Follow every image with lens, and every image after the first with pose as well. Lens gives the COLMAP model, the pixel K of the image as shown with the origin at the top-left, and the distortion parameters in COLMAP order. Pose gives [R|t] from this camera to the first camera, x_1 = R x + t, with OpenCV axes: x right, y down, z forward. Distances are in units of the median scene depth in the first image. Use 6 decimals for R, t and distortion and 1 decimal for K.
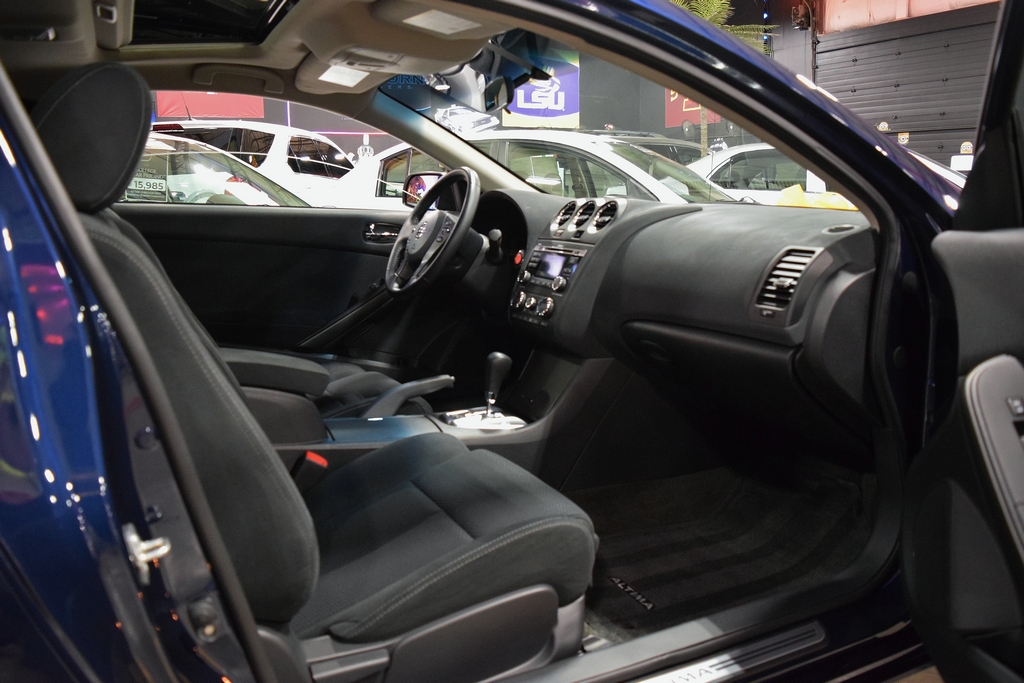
lens RADIAL K [[800.3, 0, 512.9], [0, 800.3, 347.3], [0, 0, 1]] dist [-0.073690, 0.003411]
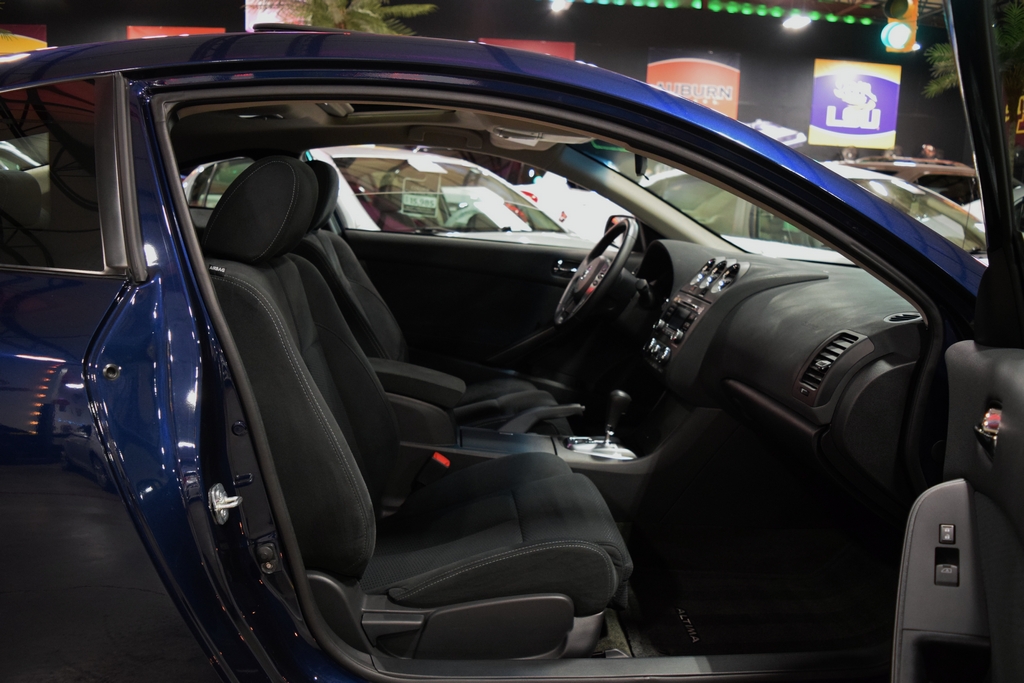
lens RADIAL K [[799.4, 0, 515.0], [0, 799.4, 339.2], [0, 0, 1]] dist [-0.088127, 0.010738]
pose [[0.928909, 0.104689, -0.355202, 0.240446], [-0.111306, 0.993785, 0.001817, -0.051687], [0.353185, 0.037849, 0.934788, -0.102611]]
